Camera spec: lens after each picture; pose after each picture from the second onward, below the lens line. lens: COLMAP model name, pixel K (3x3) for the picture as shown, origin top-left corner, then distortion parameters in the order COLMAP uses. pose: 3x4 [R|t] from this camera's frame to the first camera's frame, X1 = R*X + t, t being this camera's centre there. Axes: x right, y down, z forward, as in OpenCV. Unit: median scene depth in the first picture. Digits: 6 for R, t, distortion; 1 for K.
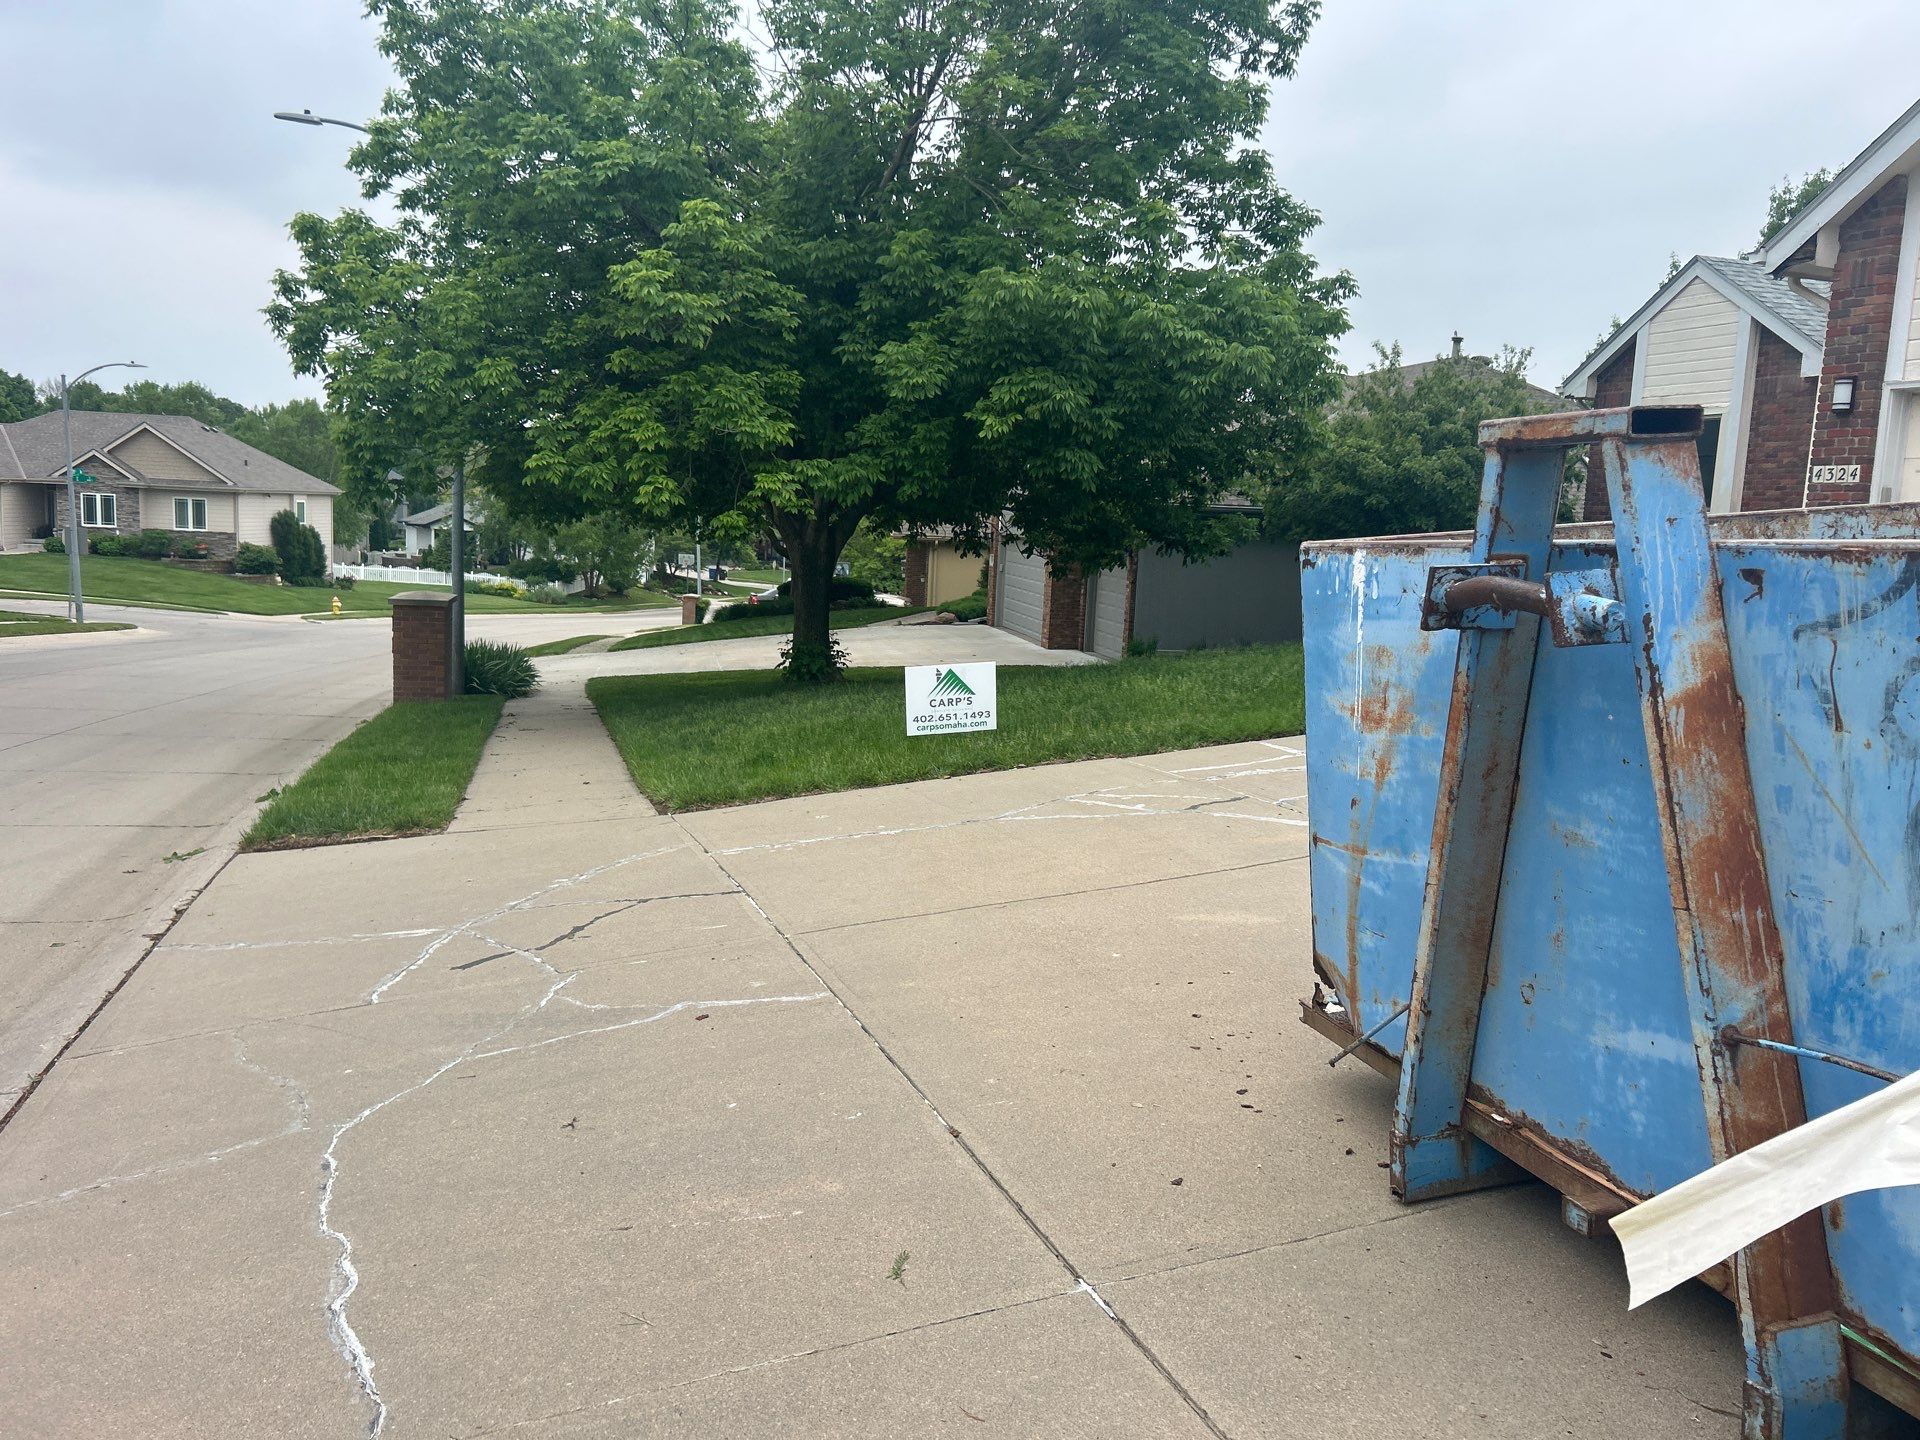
lens RADIAL K [[1450.5, 0, 962.7], [0, 1450.5, 734.1], [0, 0, 1]] dist [0.036438, -0.051715]
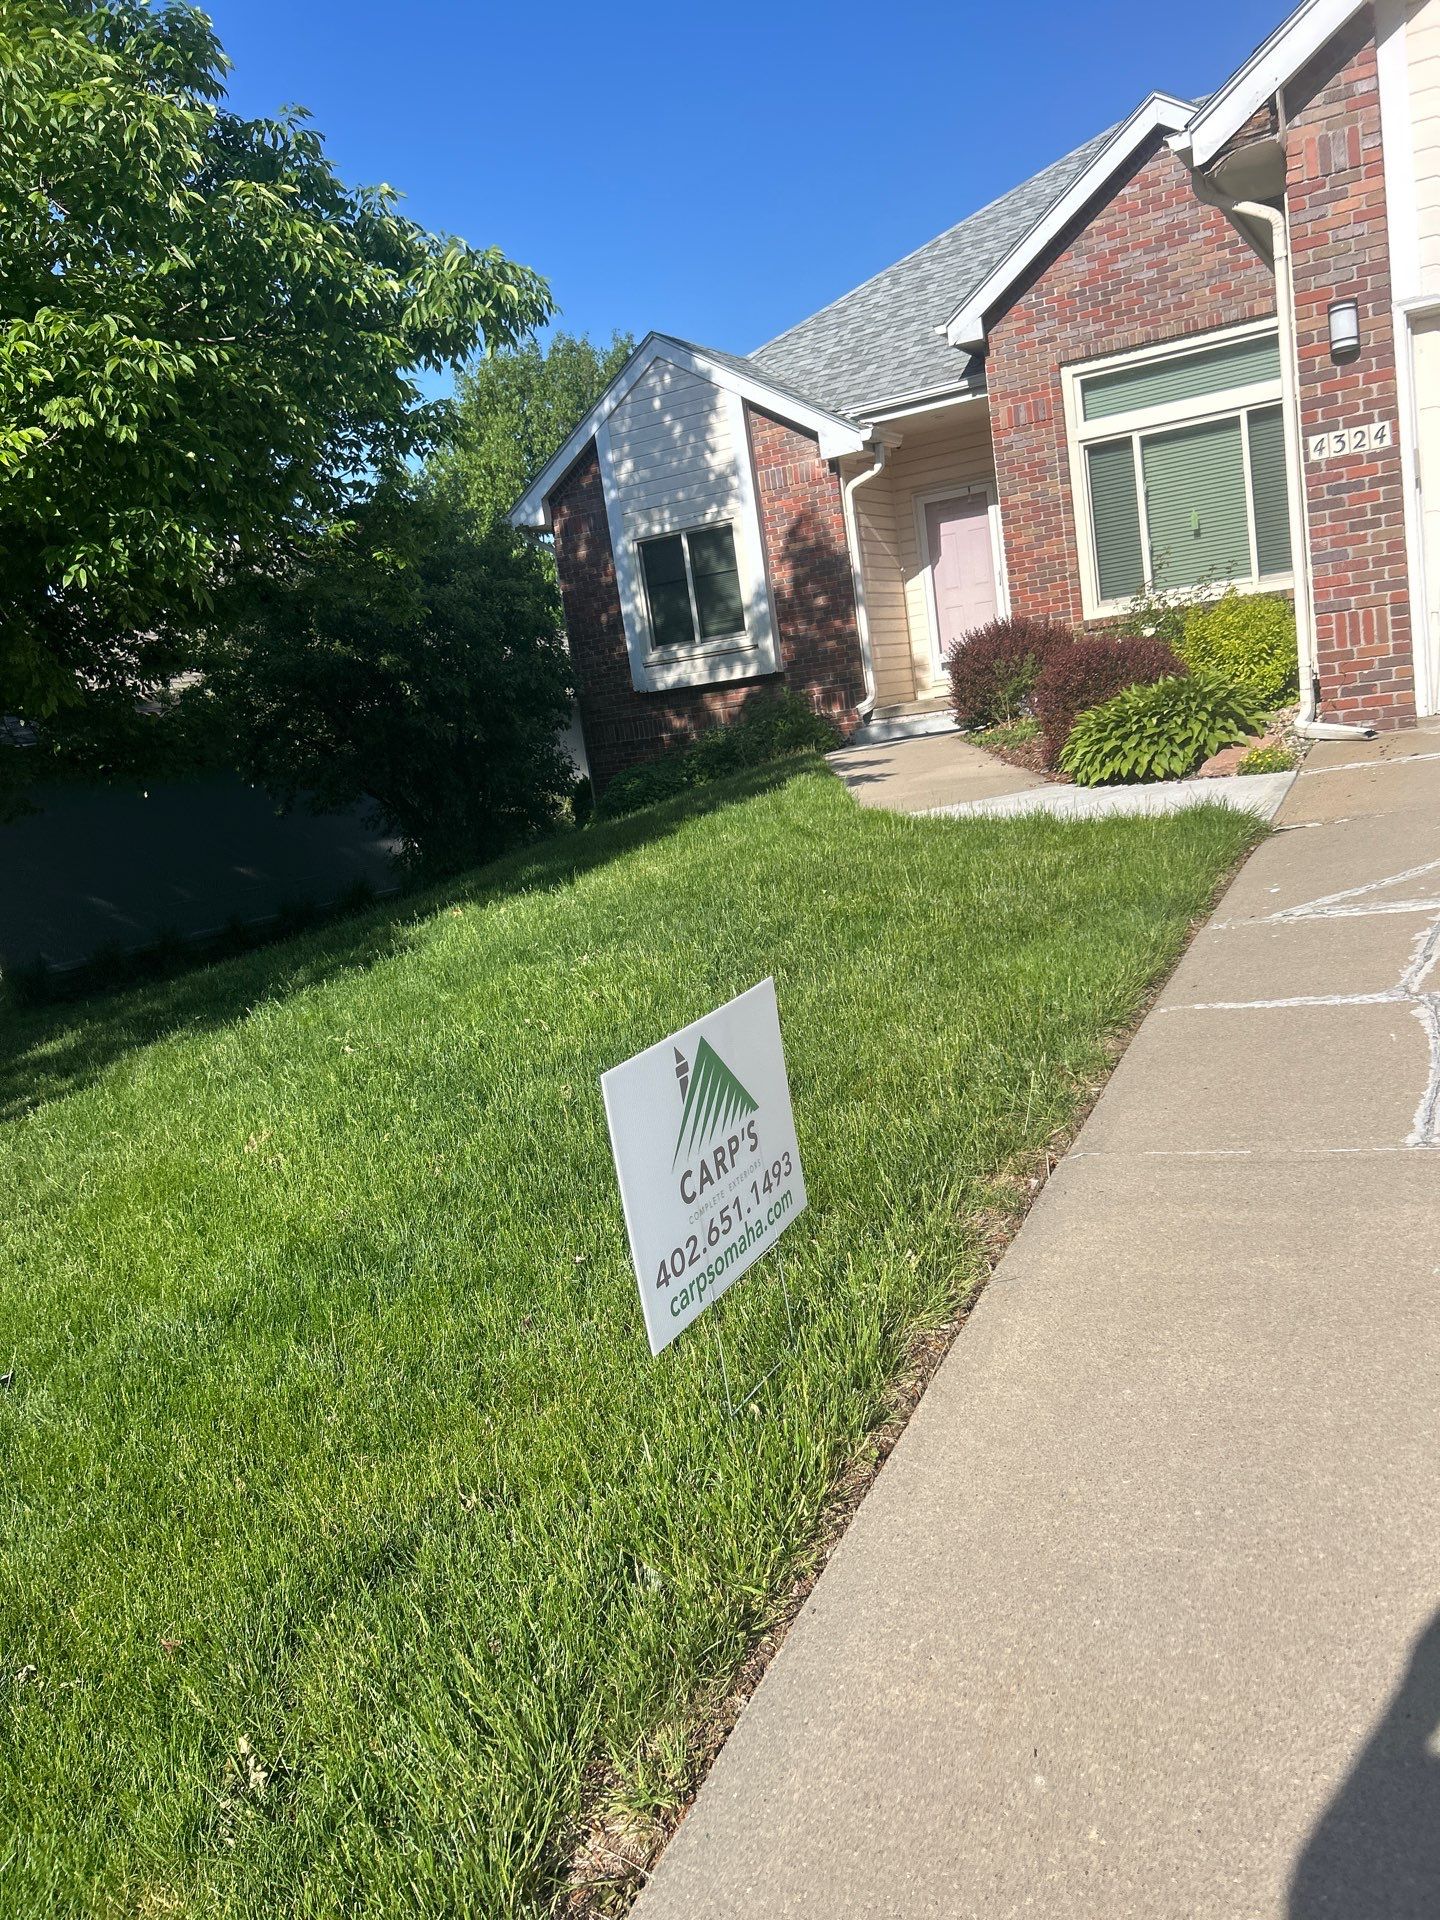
lens RADIAL K [[1450.5, 0, 687.5], [0, 1450.5, 919.2], [0, 0, 1]] dist [0.036438, -0.051715]
pose [[0.737647, -0.219709, 0.638440, -0.145610], [0.248499, 0.967546, 0.045853, -0.066681], [-0.627794, 0.124828, 0.768305, 0.696069]]
